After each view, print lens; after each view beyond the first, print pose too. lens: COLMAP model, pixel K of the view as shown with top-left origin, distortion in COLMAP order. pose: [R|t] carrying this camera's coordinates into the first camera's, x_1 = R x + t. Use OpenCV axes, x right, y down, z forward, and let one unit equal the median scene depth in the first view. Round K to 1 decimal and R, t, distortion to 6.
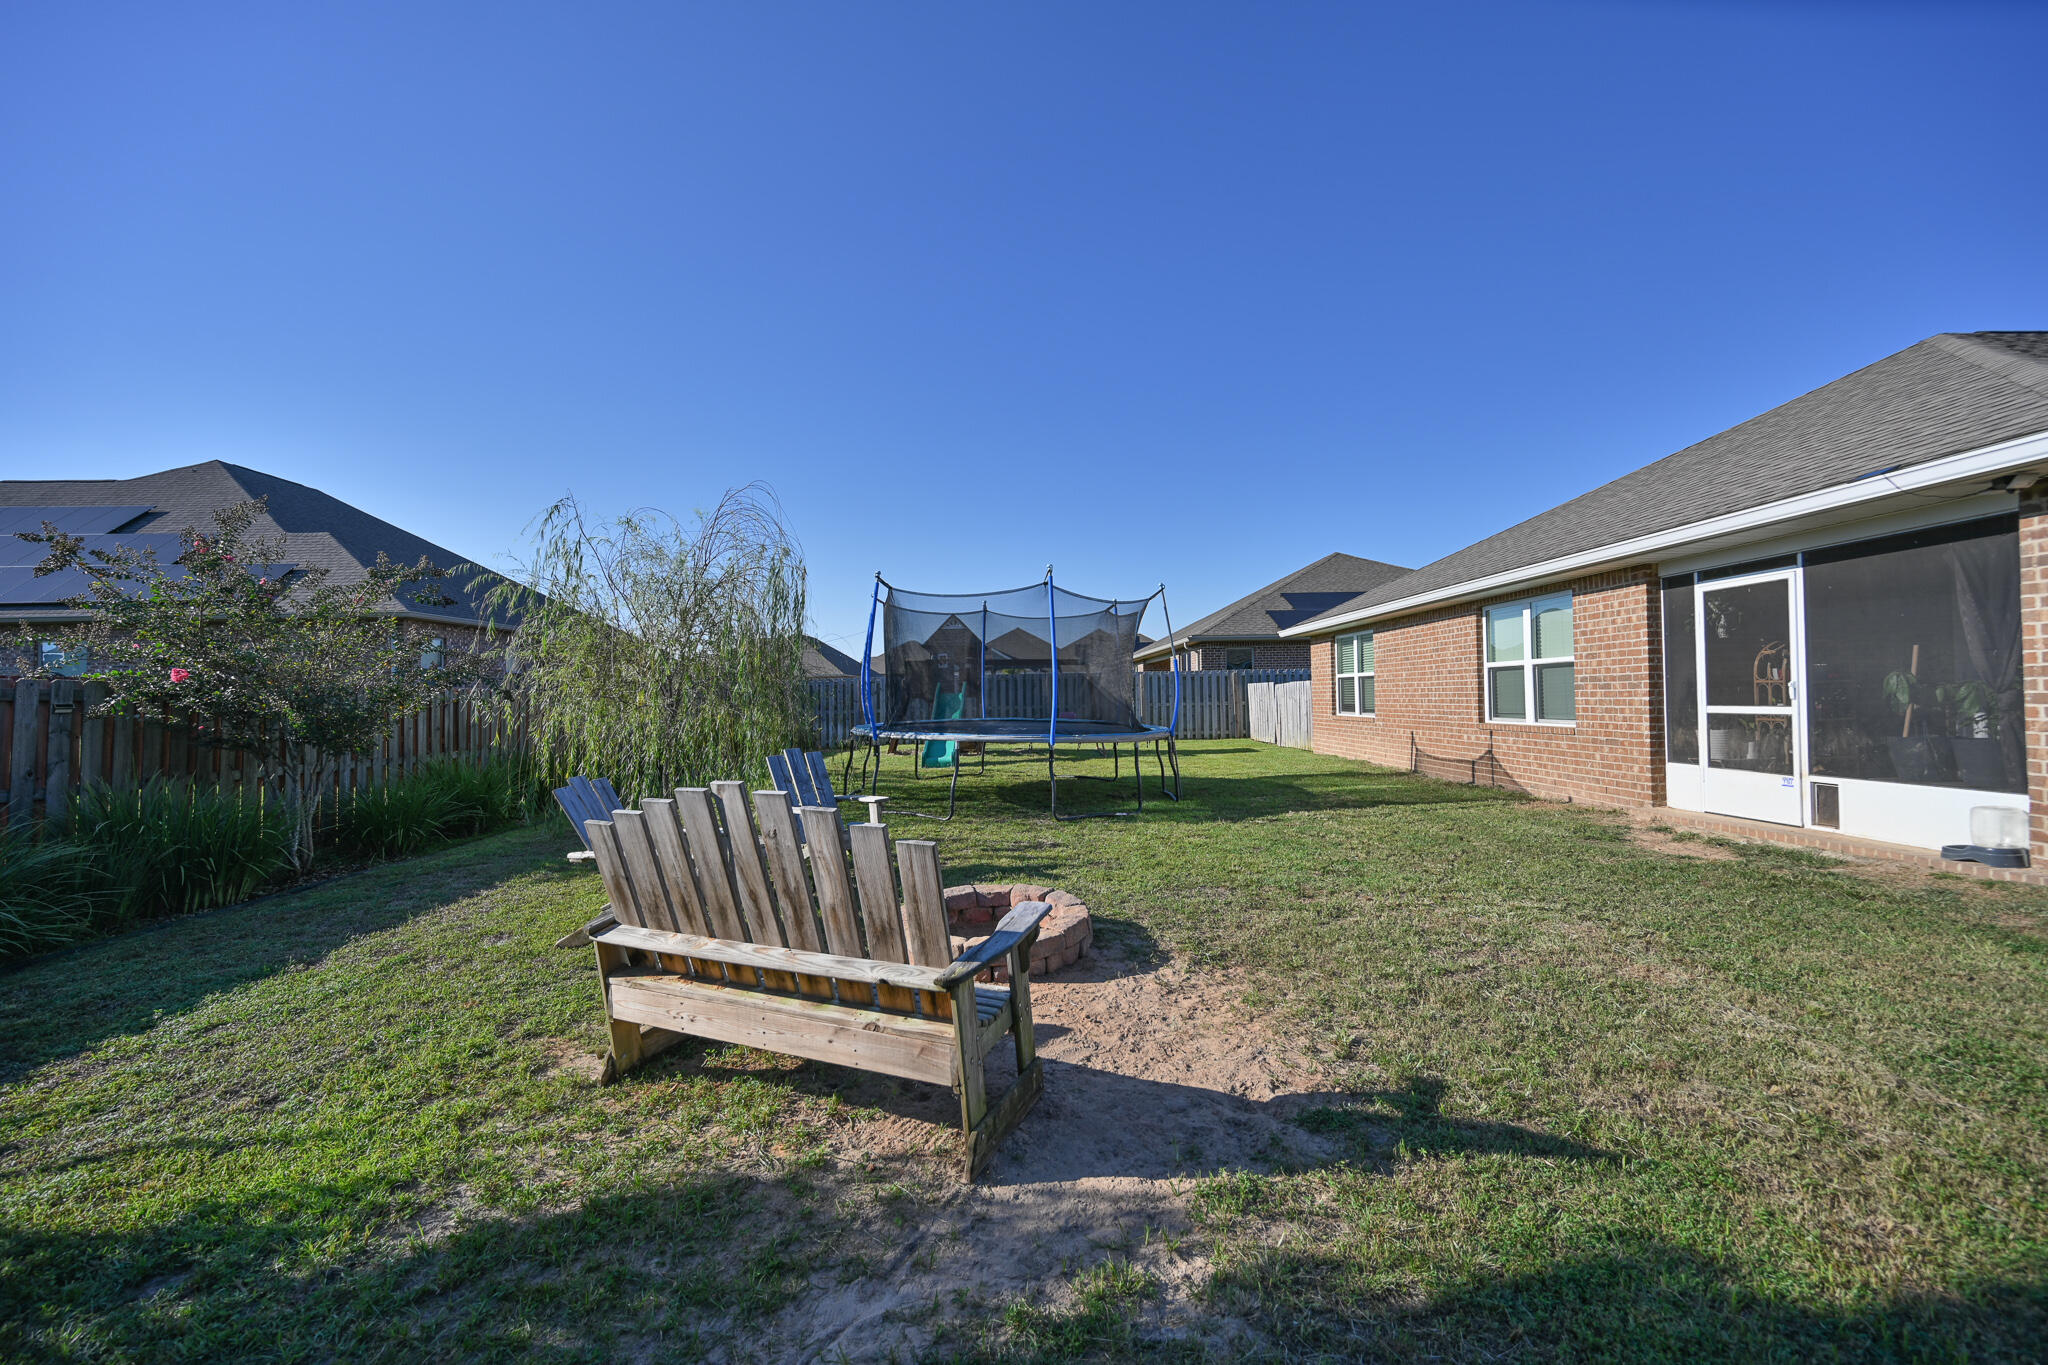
lens RADIAL K [[808.3, 0, 1020.6], [0, 808.3, 689.0], [0, 0, 1]] dist [-0.000534, 0.000161]
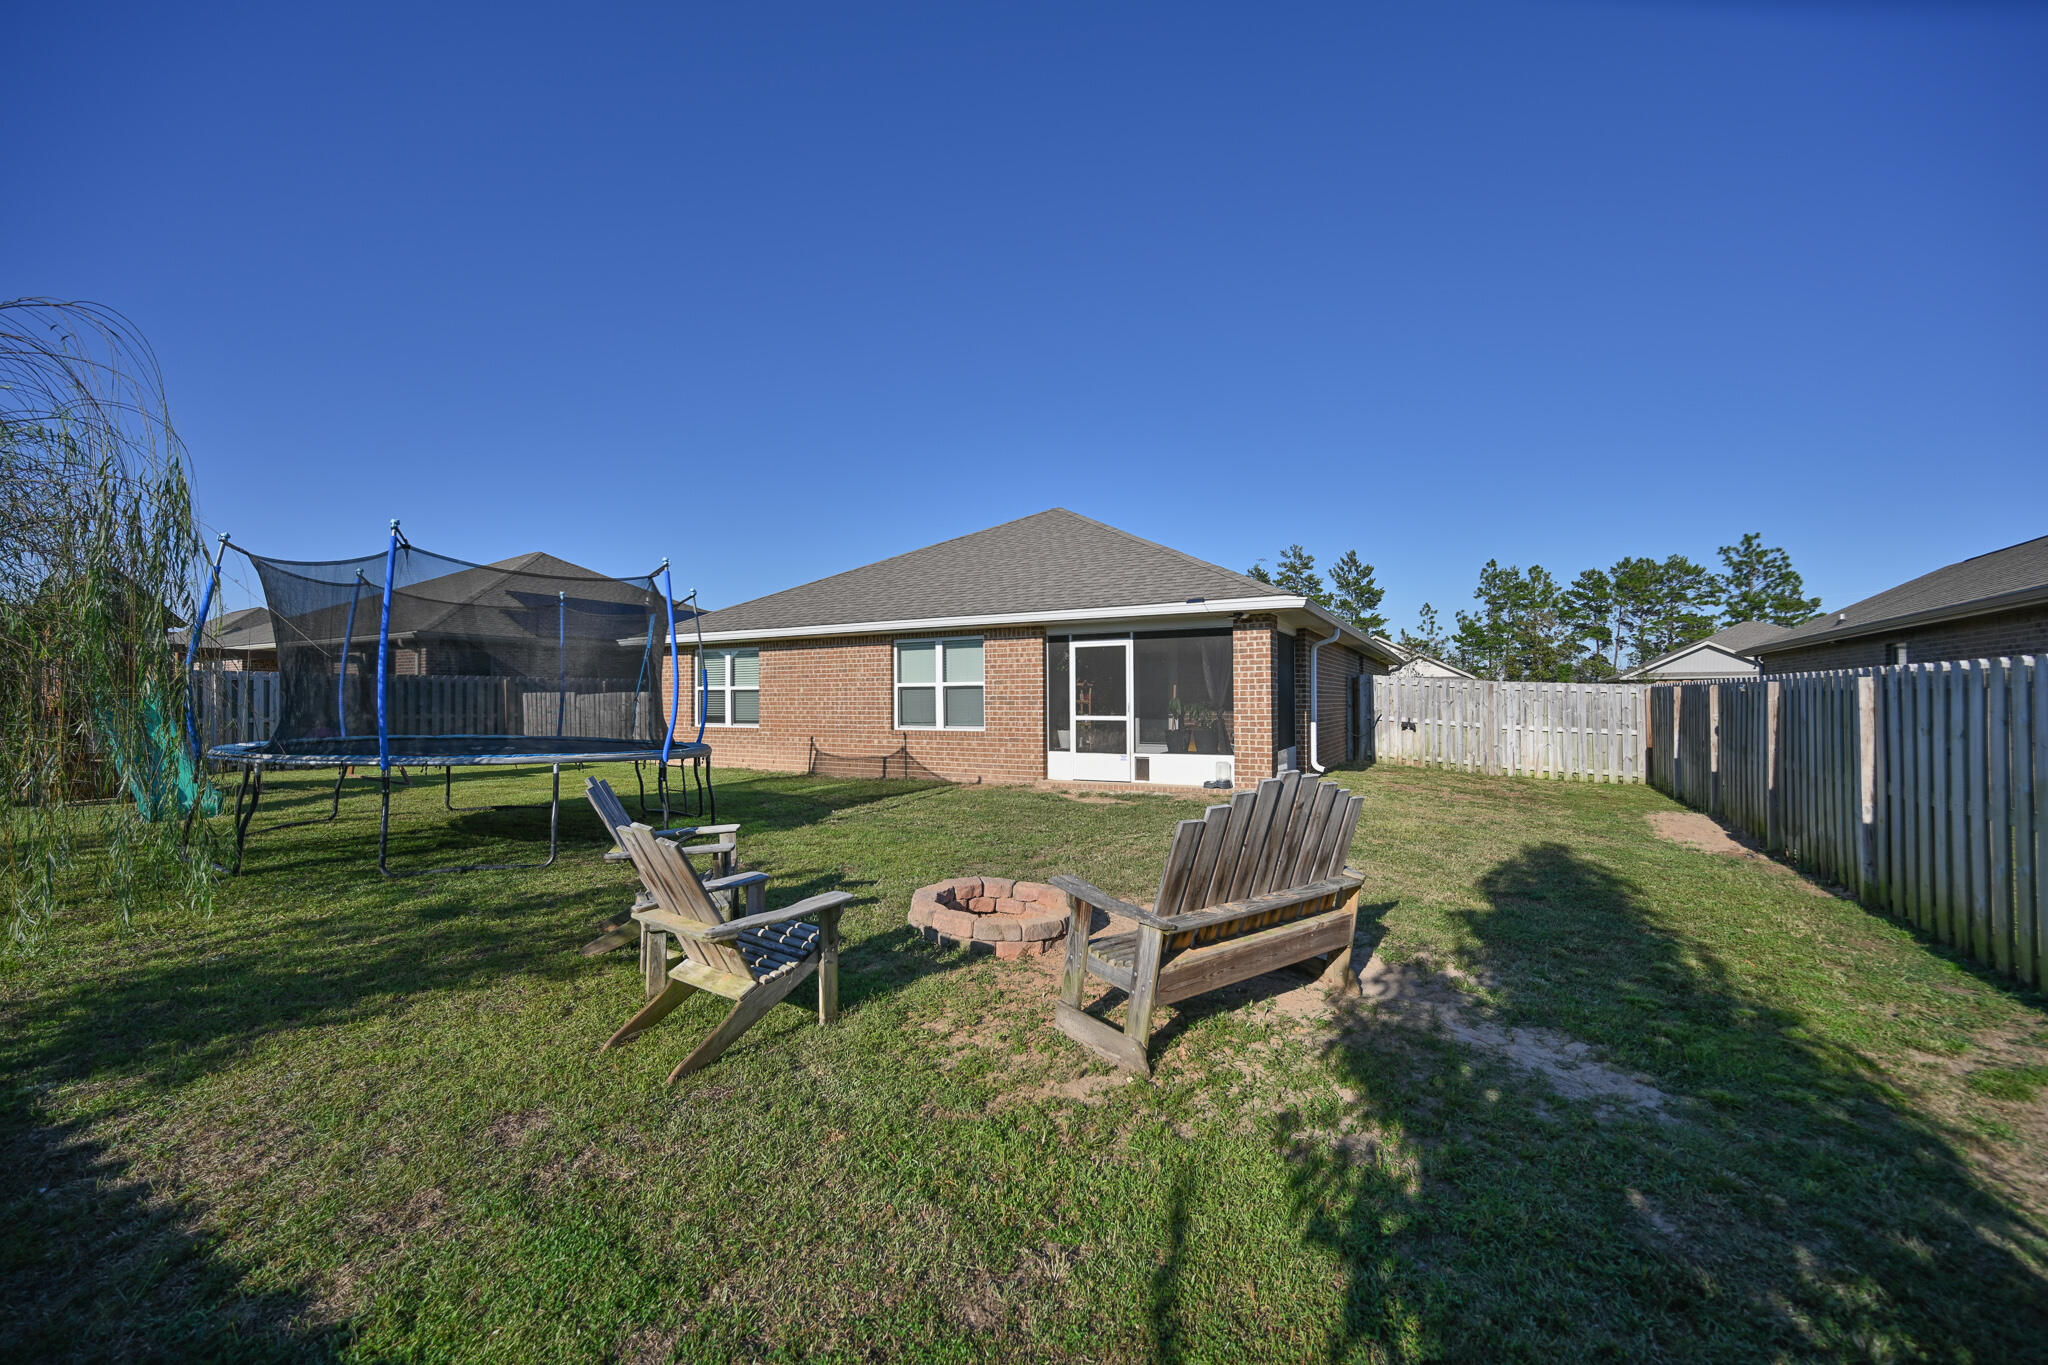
lens RADIAL K [[808.3, 0, 1030.8], [0, 808.3, 689.8], [0, 0, 1]] dist [-0.000534, 0.000161]
pose [[0.486327, 0.026987, 0.873360, -0.637040], [-0.014350, 0.999635, -0.022898, 0.006825], [-0.873659, -0.001397, 0.486537, 0.262080]]
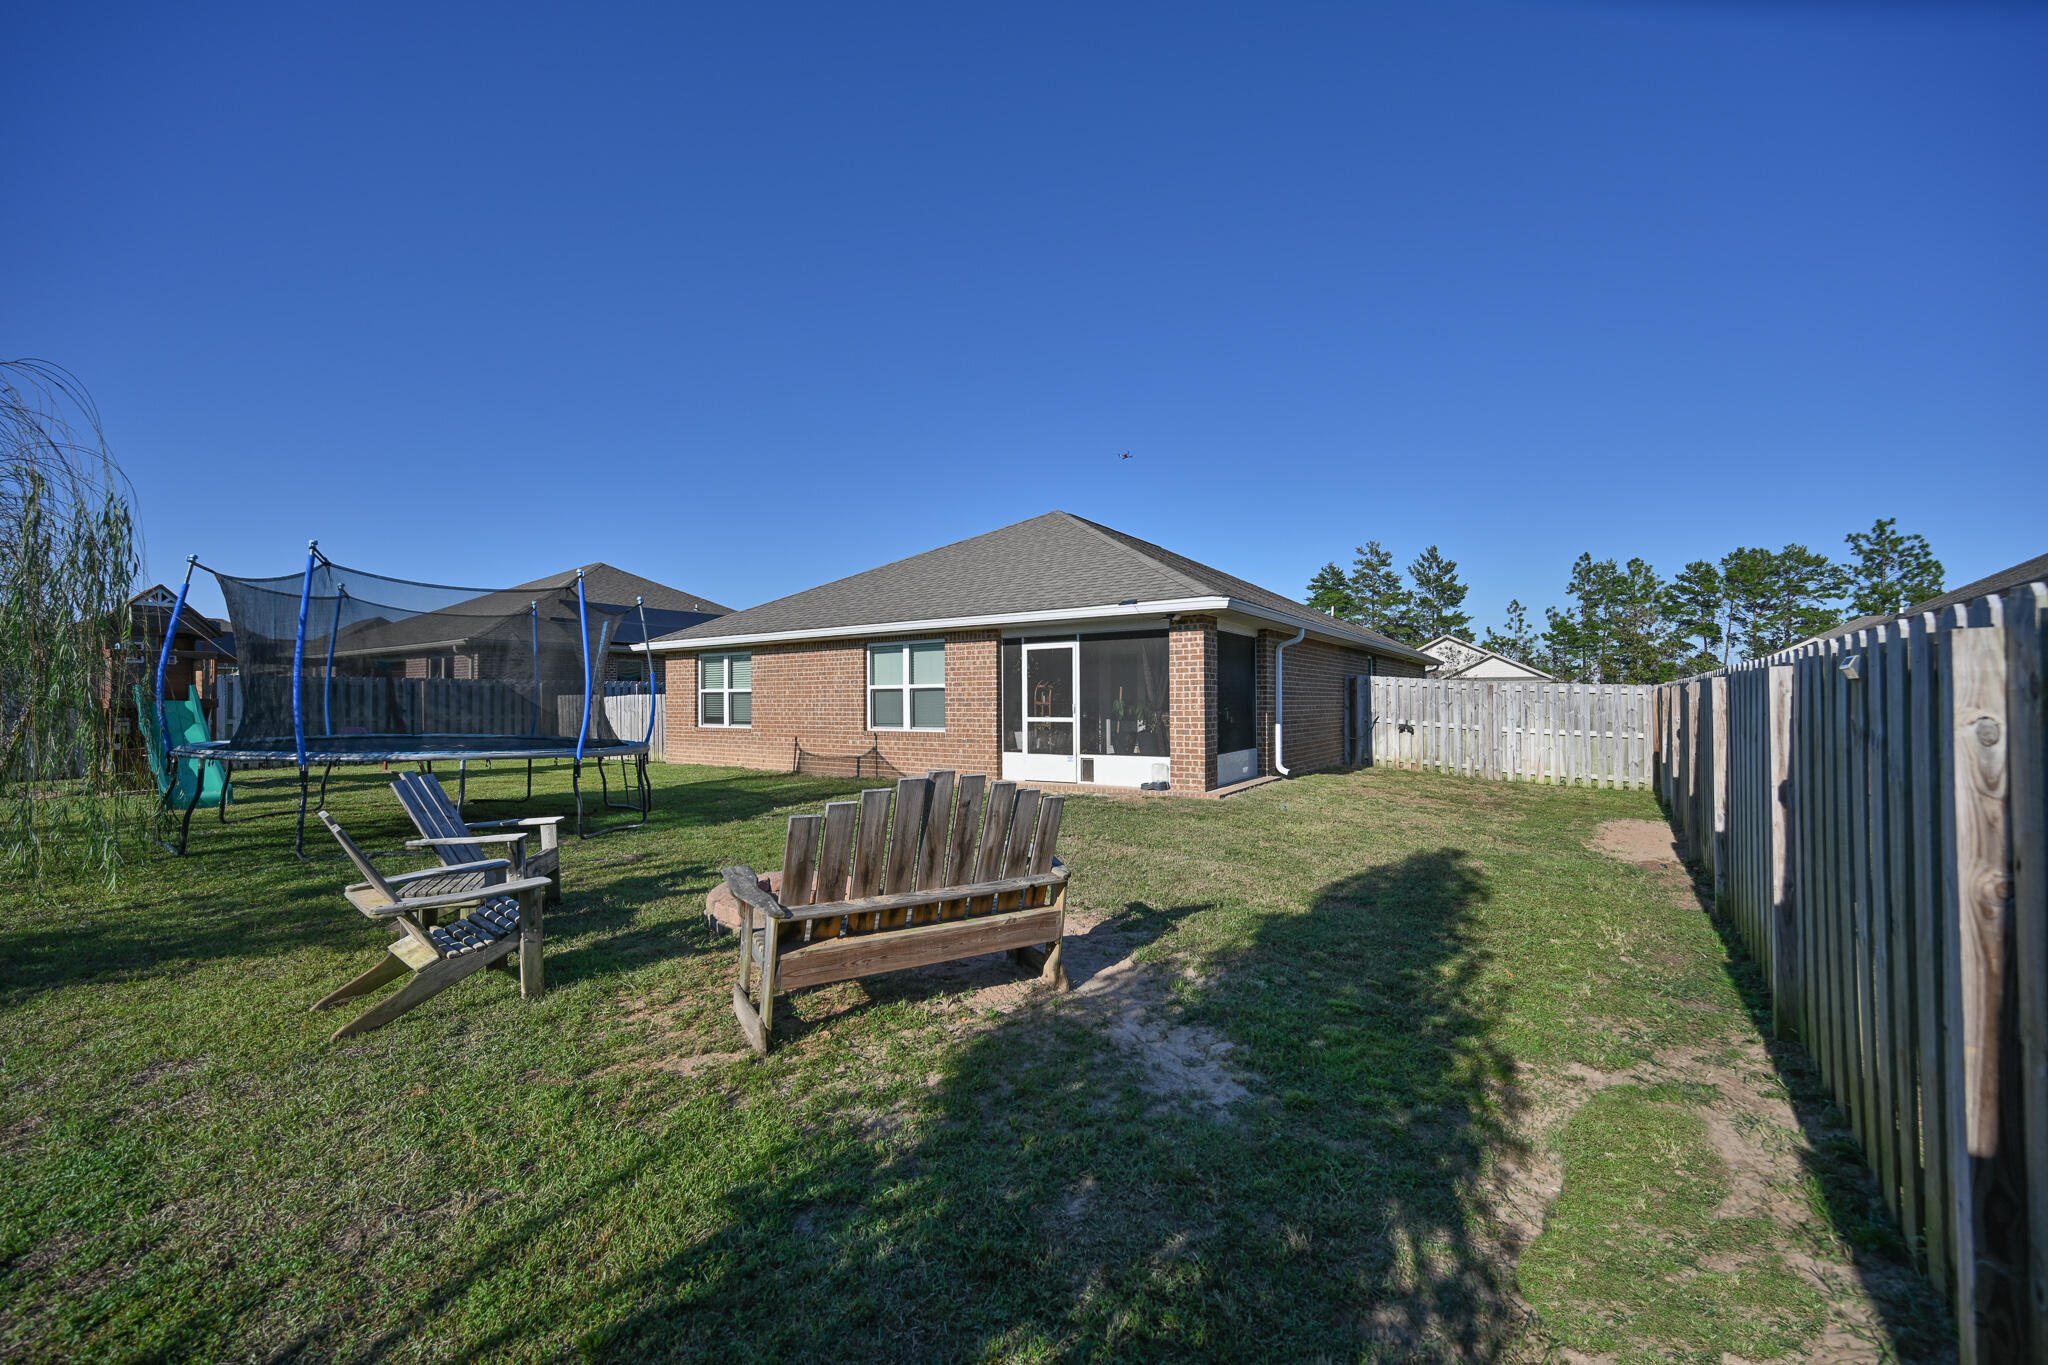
lens RADIAL K [[808.3, 0, 1035.6], [0, 808.3, 691.6], [0, 0, 1]] dist [-0.000534, 0.000161]
pose [[0.566767, 0.026096, 0.823465, -0.519692], [-0.014769, 0.999659, -0.021515, 0.003312], [-0.823746, 0.000032, 0.566959, 0.027424]]
